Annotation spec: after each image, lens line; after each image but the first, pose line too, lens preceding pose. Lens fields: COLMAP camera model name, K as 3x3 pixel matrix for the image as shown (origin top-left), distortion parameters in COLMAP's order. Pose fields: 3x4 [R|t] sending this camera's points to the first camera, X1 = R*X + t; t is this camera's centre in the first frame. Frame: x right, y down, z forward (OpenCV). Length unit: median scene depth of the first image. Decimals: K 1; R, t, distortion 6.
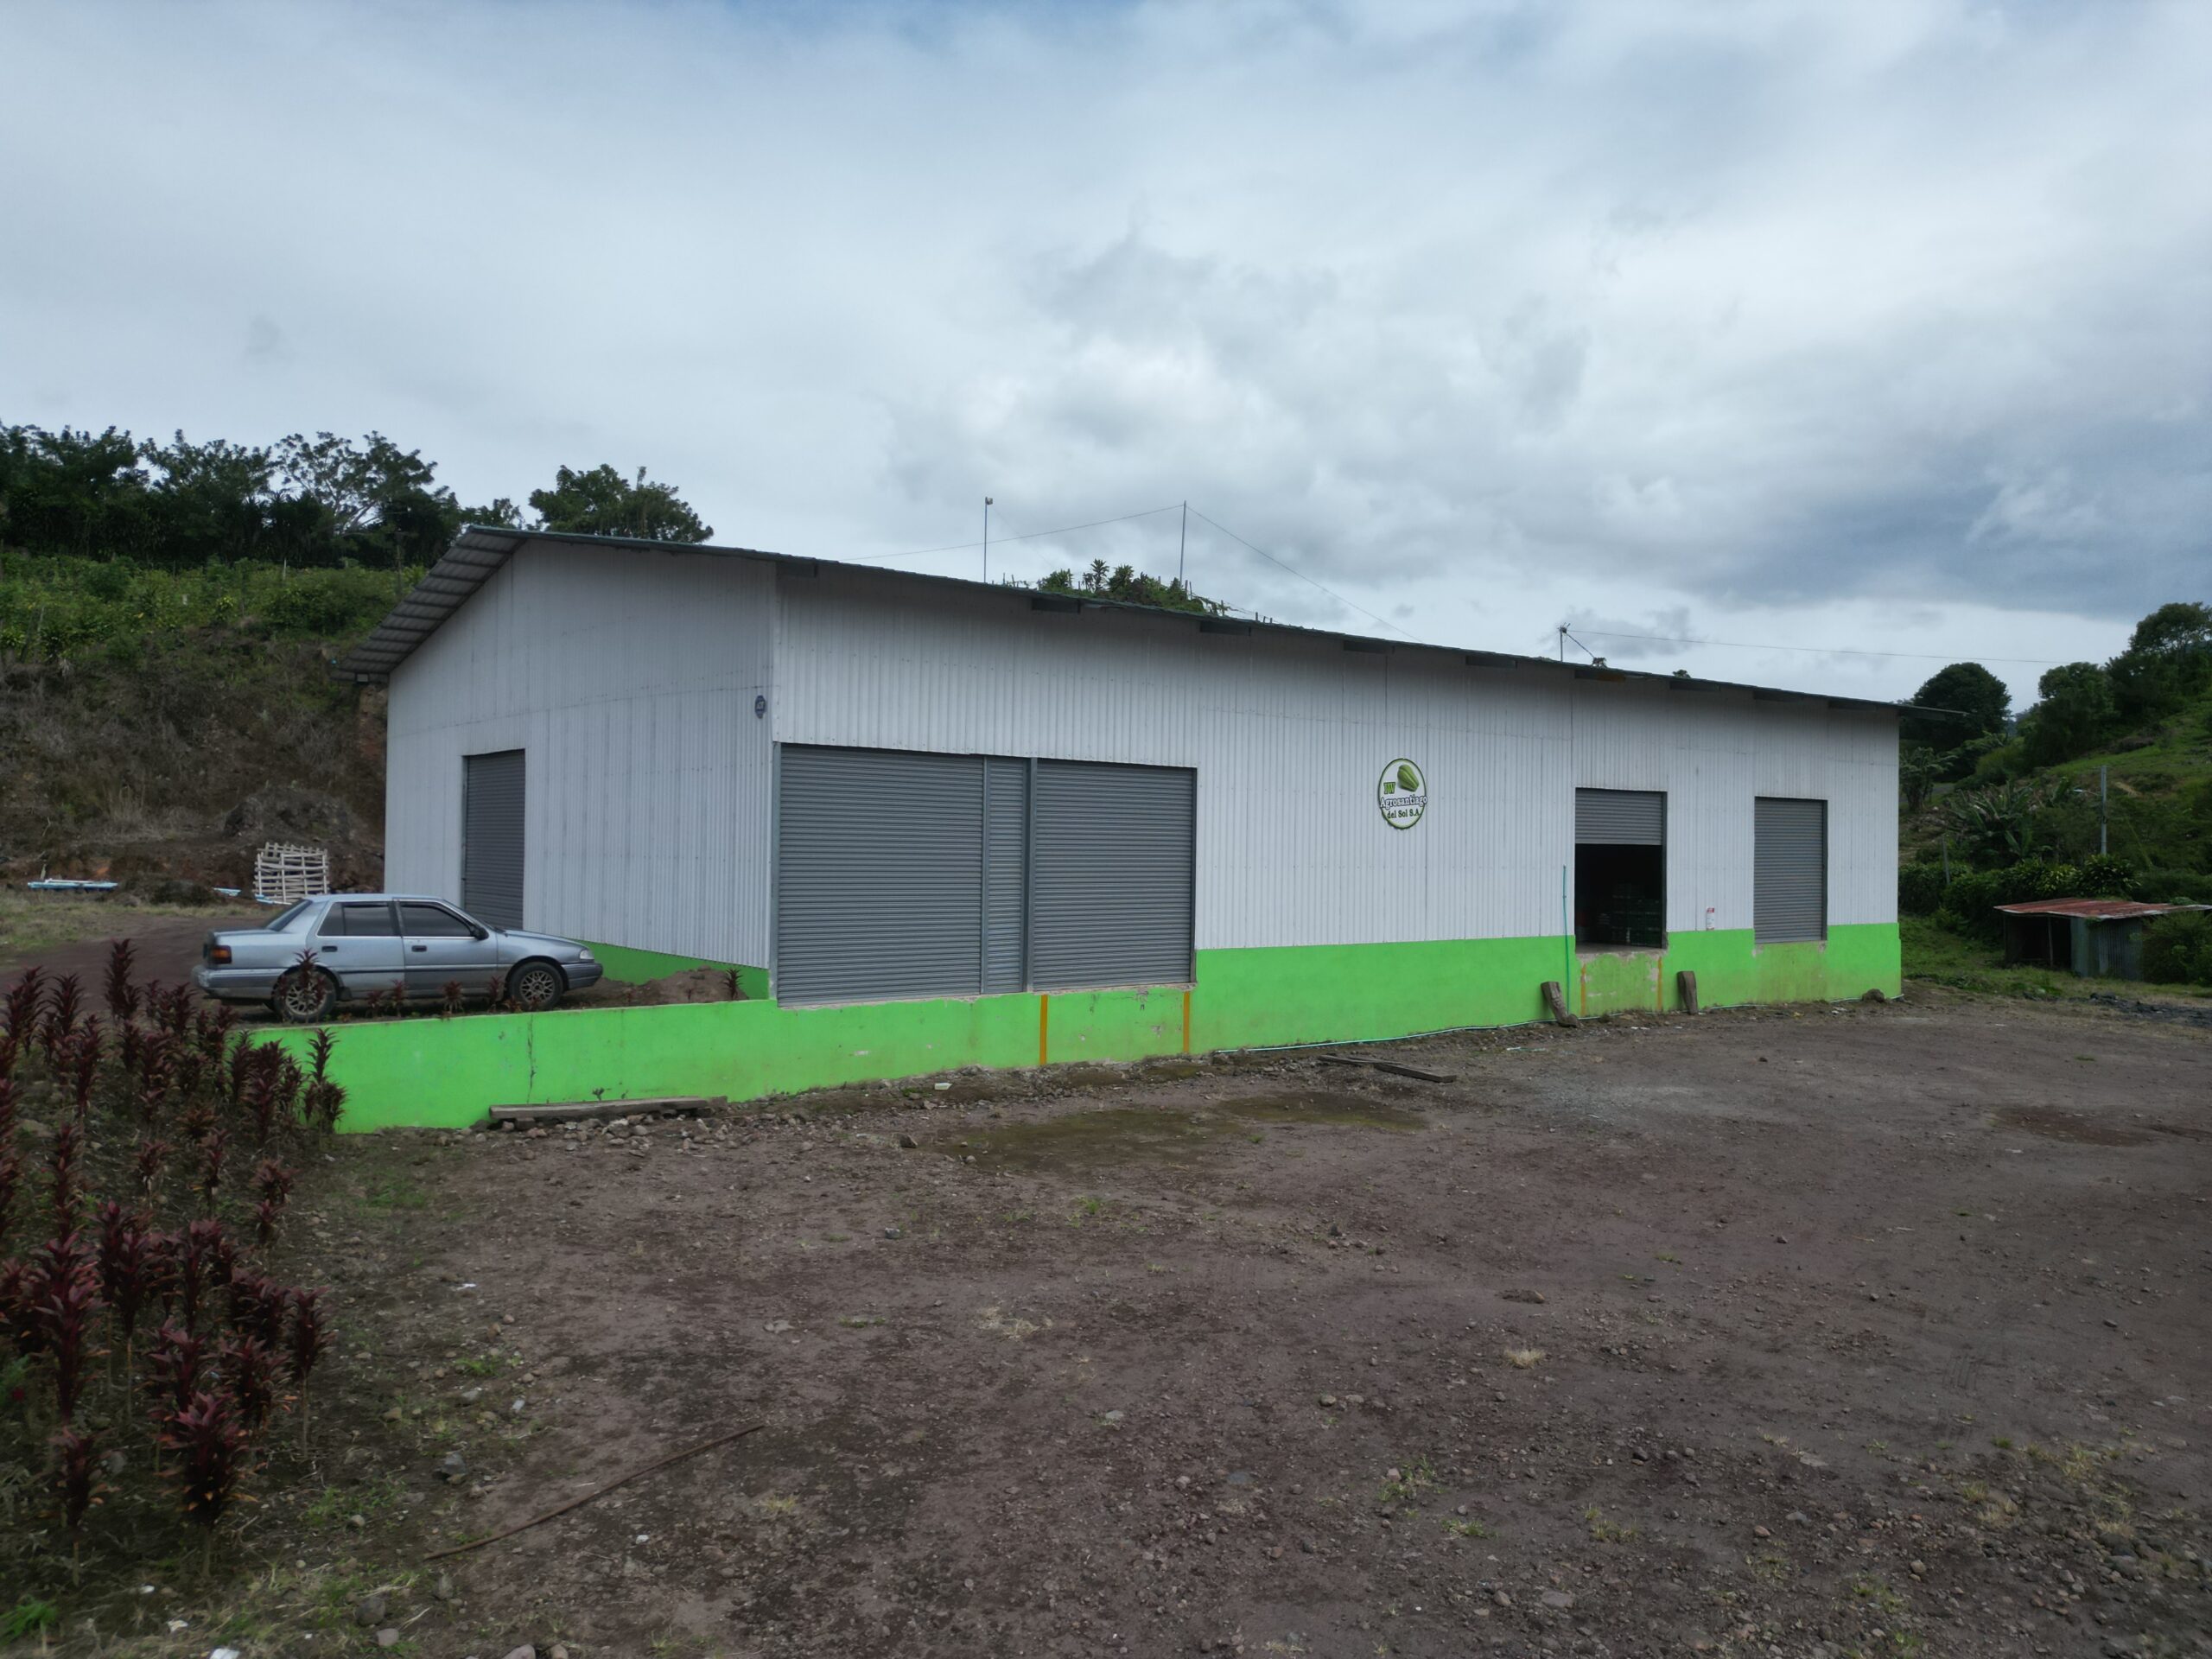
lens RADIAL K [[1550.3, 0, 1106.0], [0, 1550.3, 829.5], [0, 0, 1]] dist [0.059759, -0.050759]
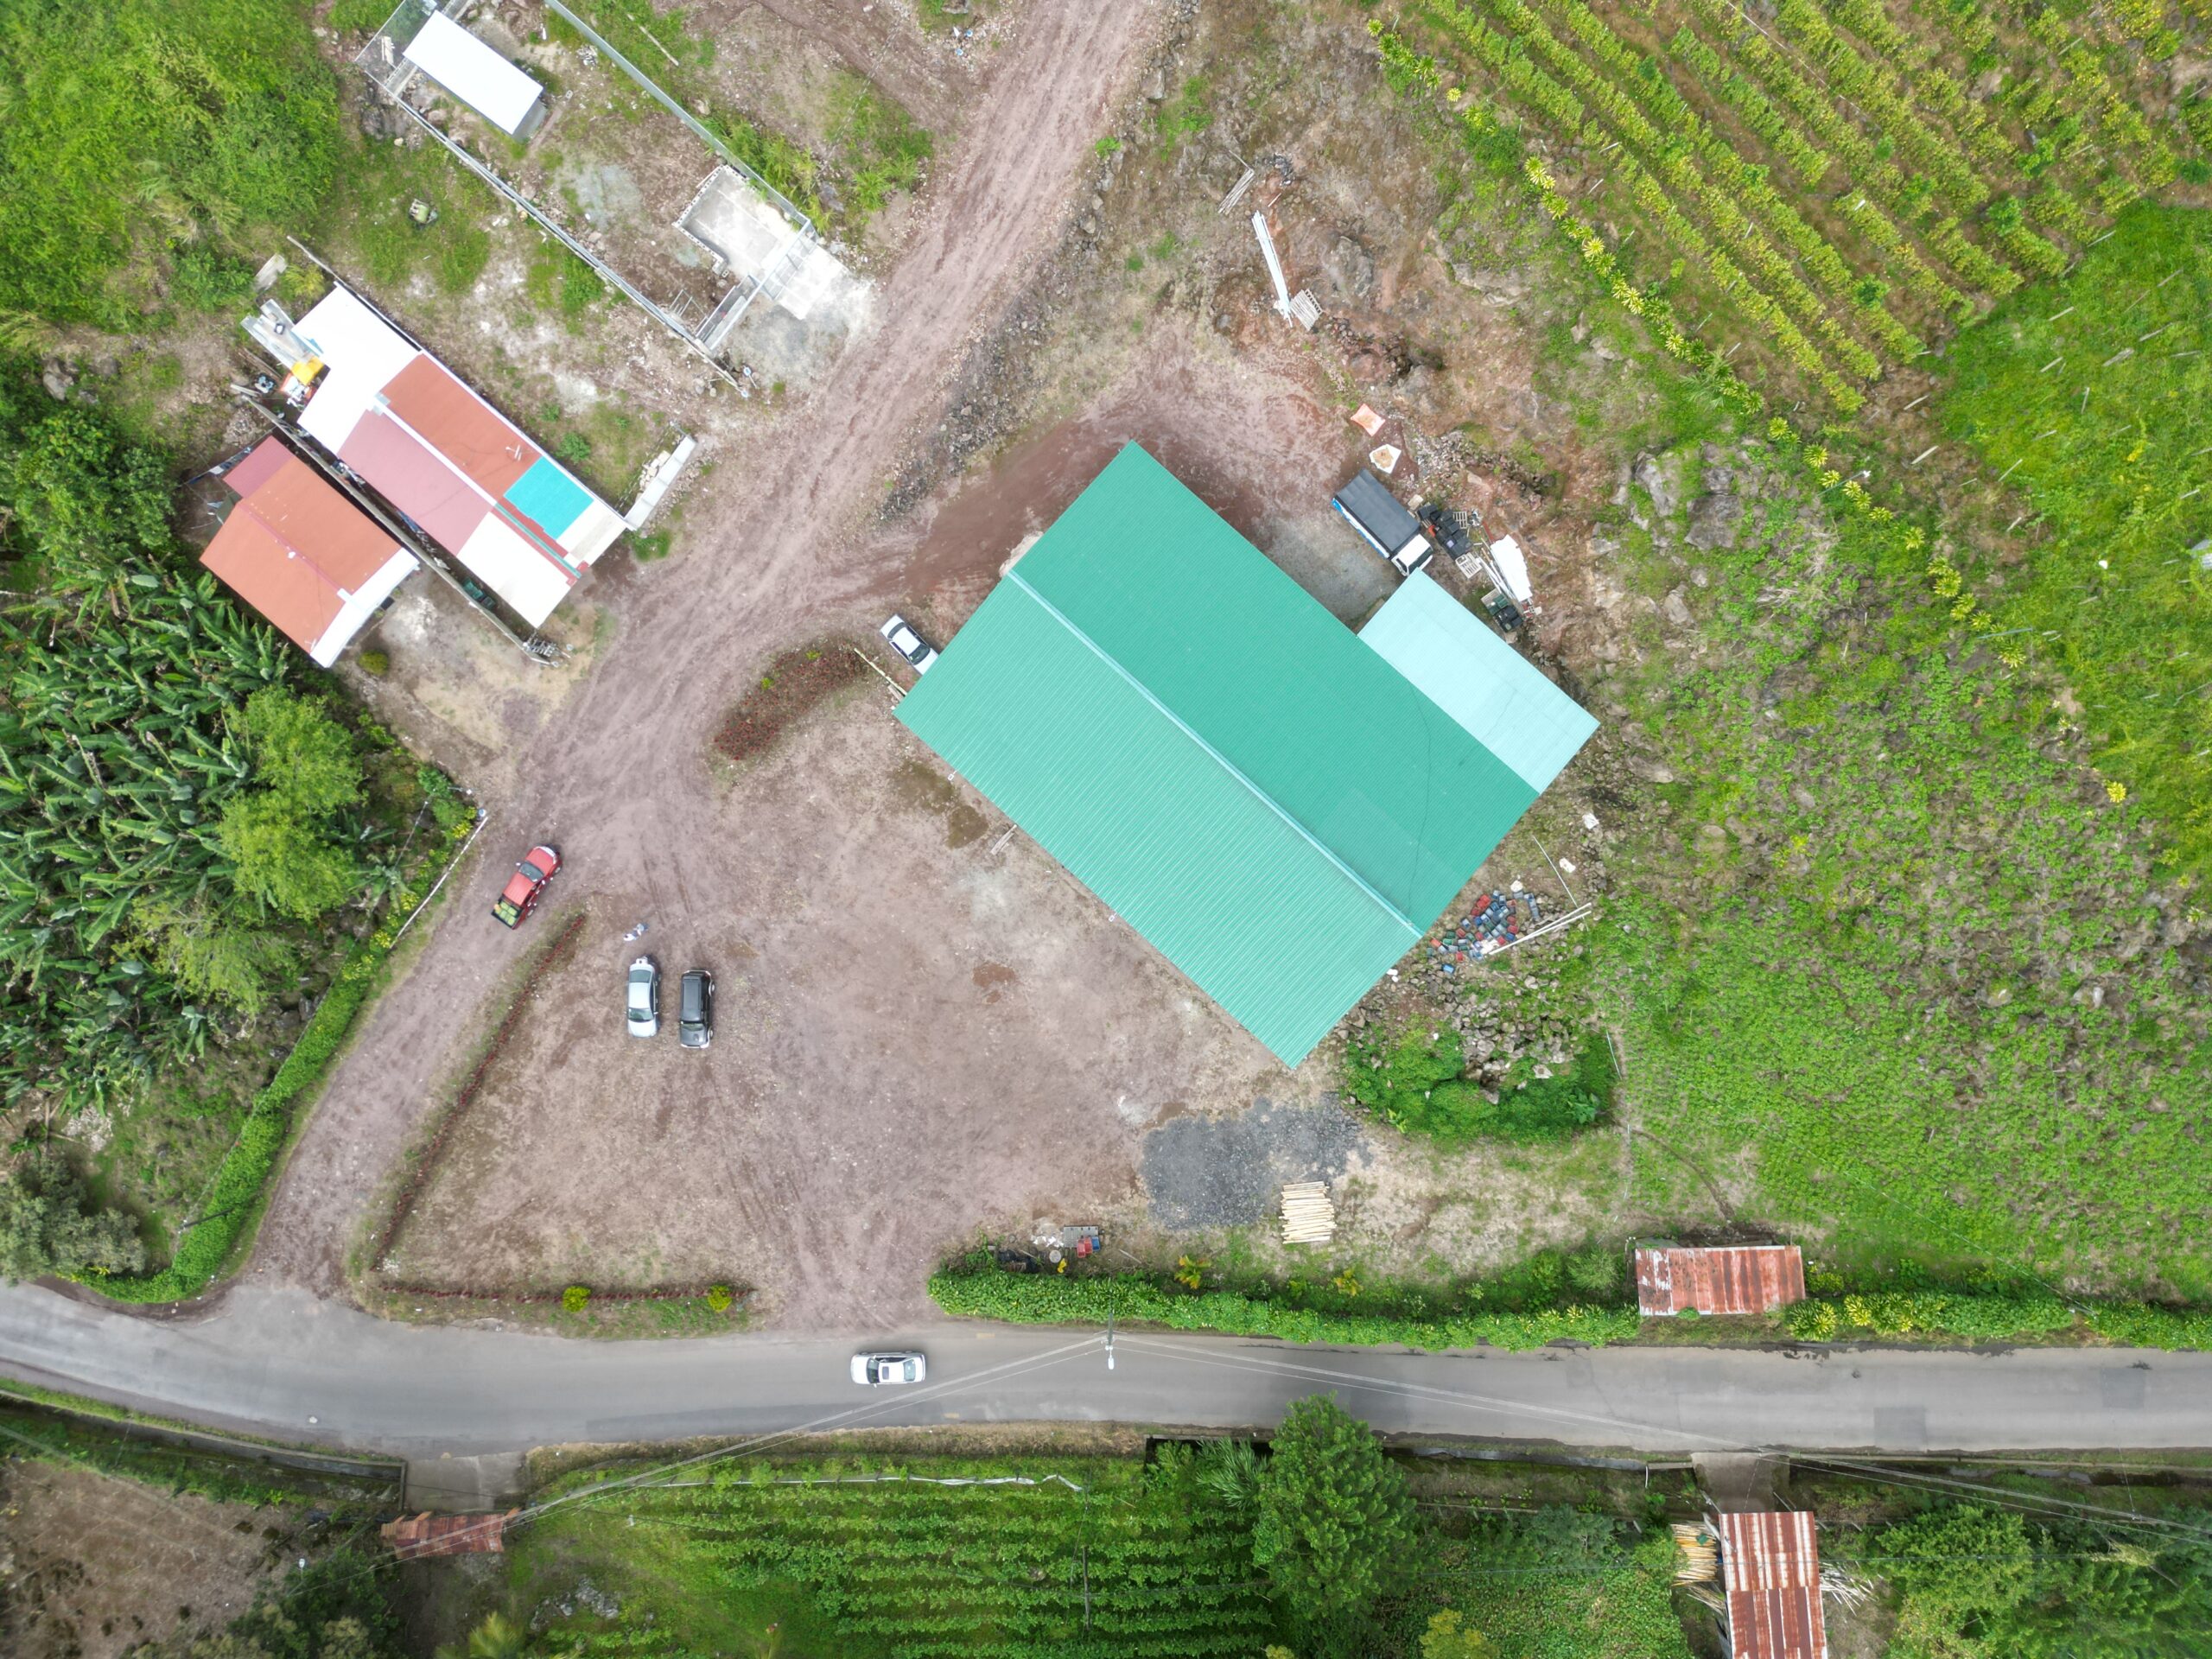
lens RADIAL K [[1550.3, 0, 1106.0], [0, 1550.3, 829.5], [0, 0, 1]] dist [0.059759, -0.050759]
pose [[0.183153, 0.982616, -0.030332, 0.340421], [0.037879, 0.023778, 0.998999, -4.203982], [0.982354, -0.184118, -0.032866, 1.445435]]
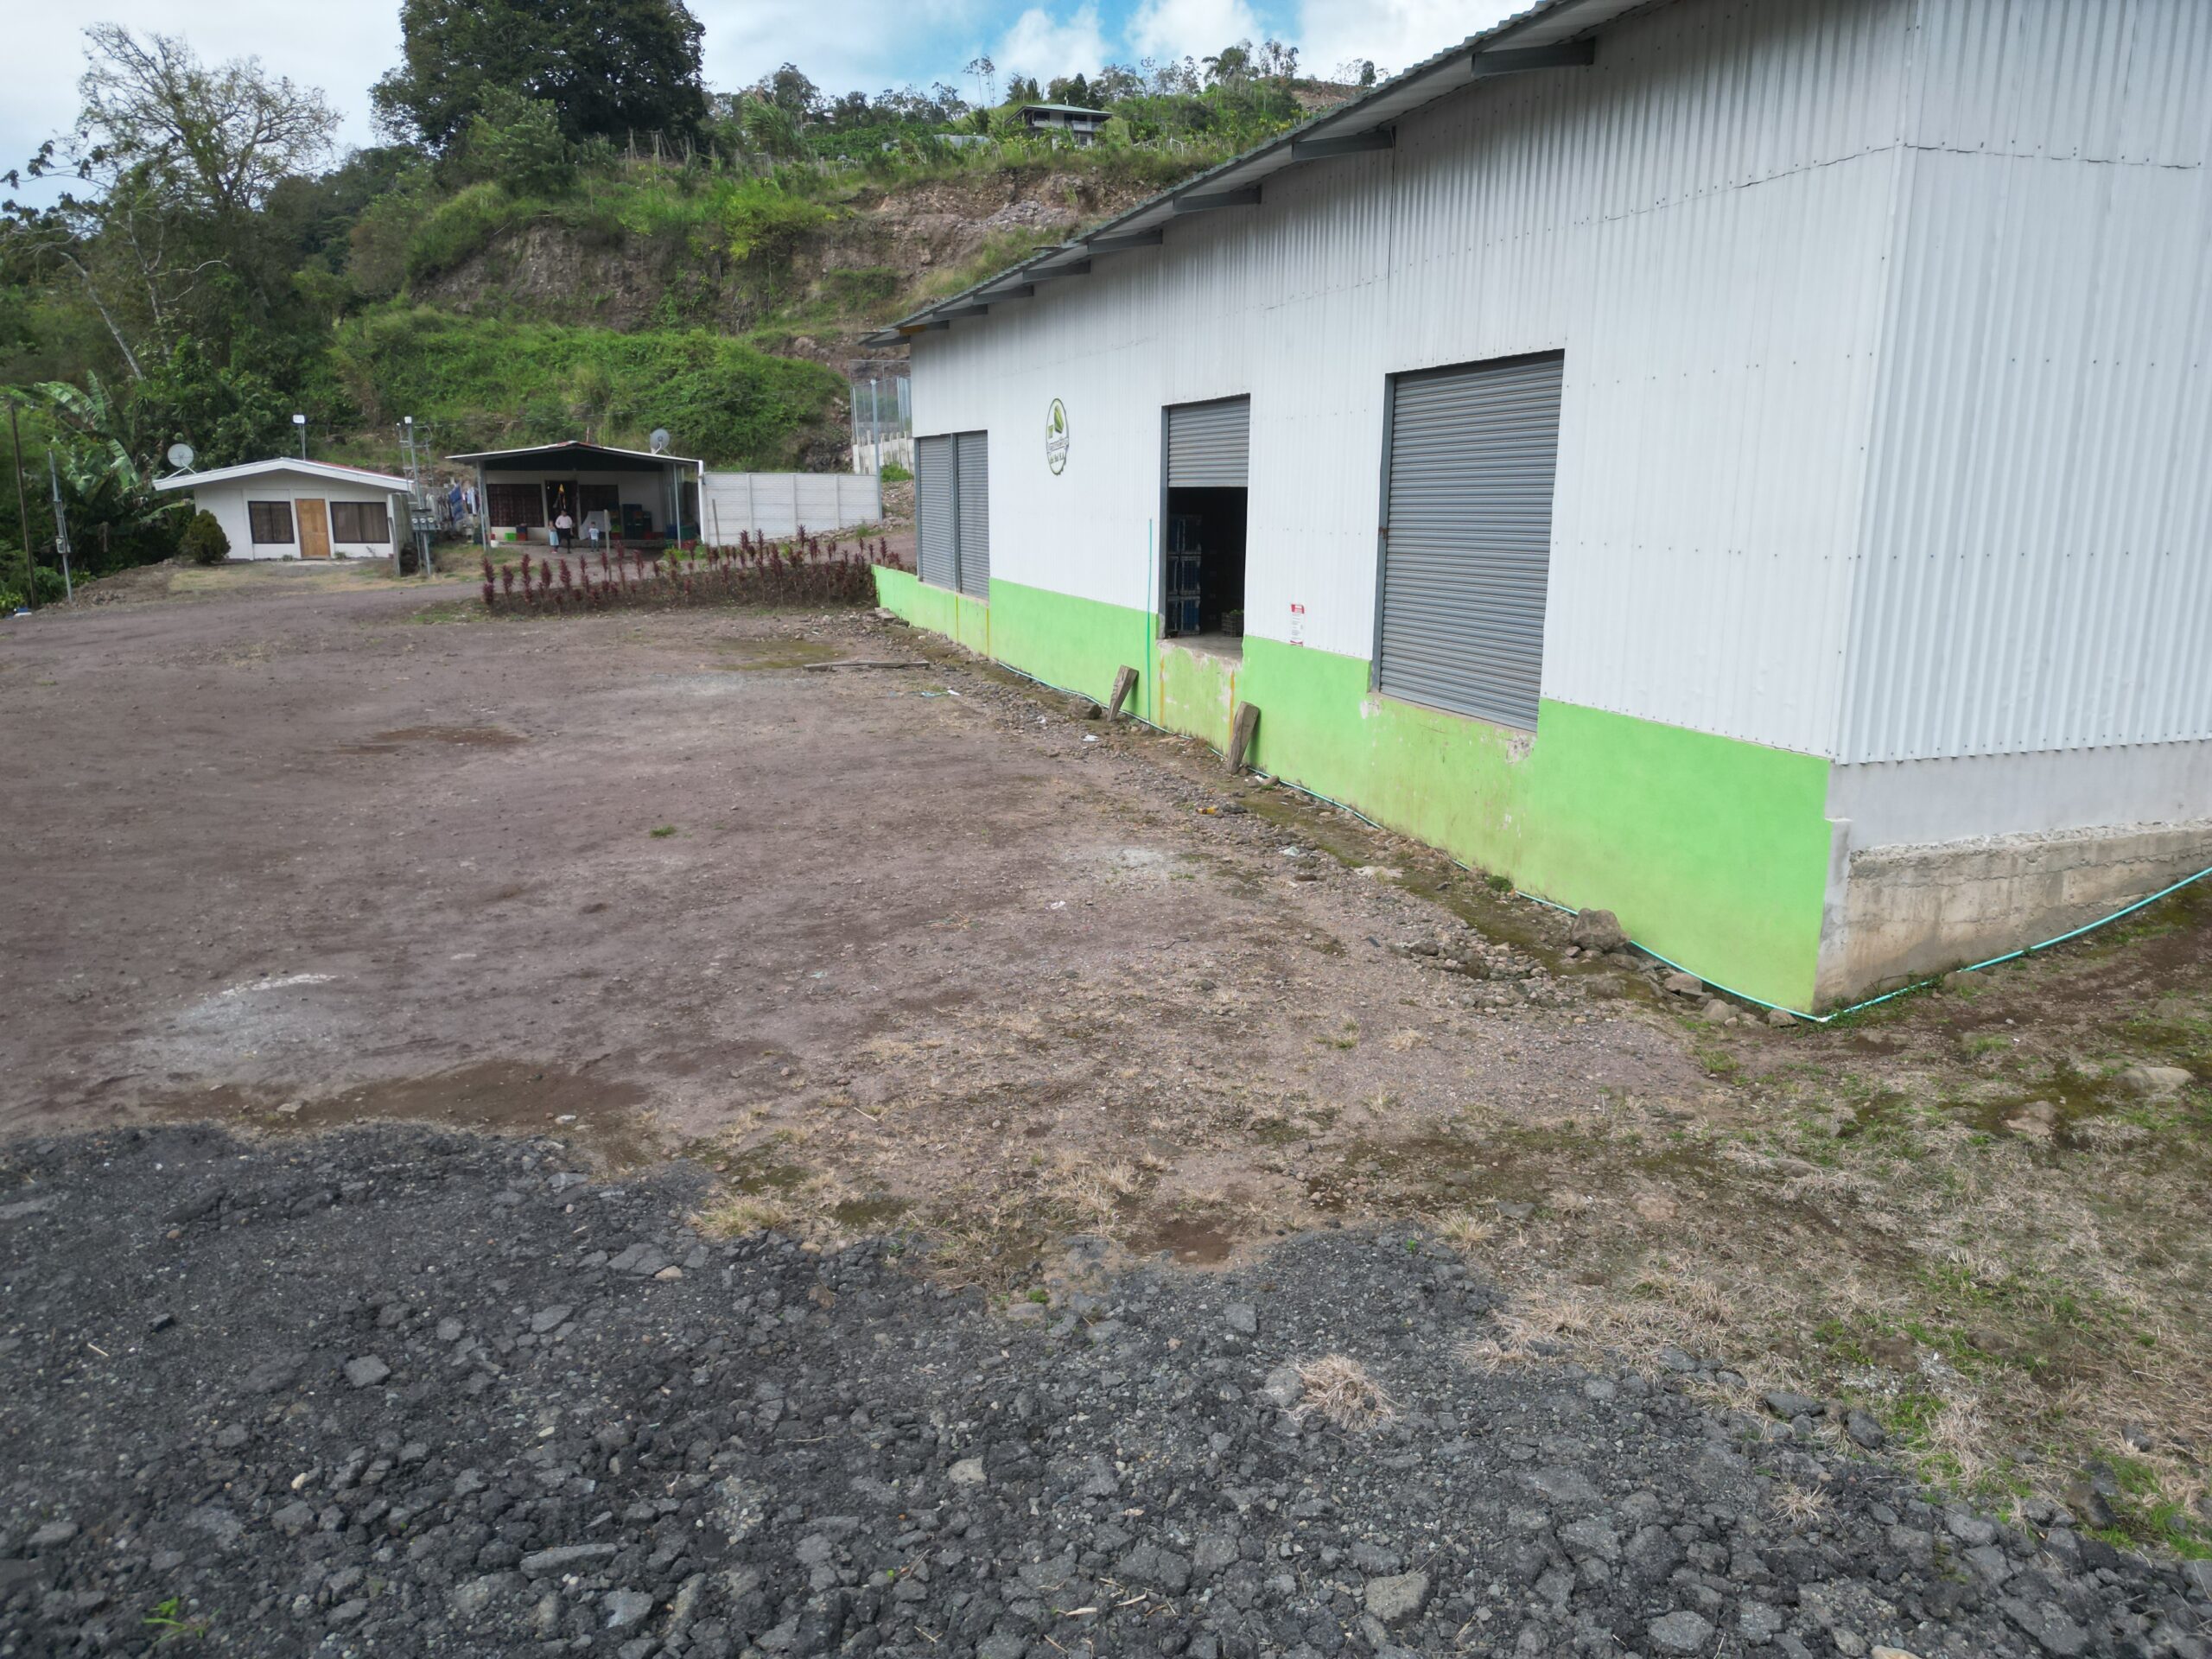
lens RADIAL K [[1545.8, 0, 1106.0], [0, 1545.8, 829.5], [0, 0, 1]] dist [0.082699, -0.093434]
pose [[-0.325789, 0.184835, -0.927199, 1.373184], [-0.007533, 0.980165, 0.198040, 0.030479], [0.945412, 0.071504, -0.317935, 1.649539]]
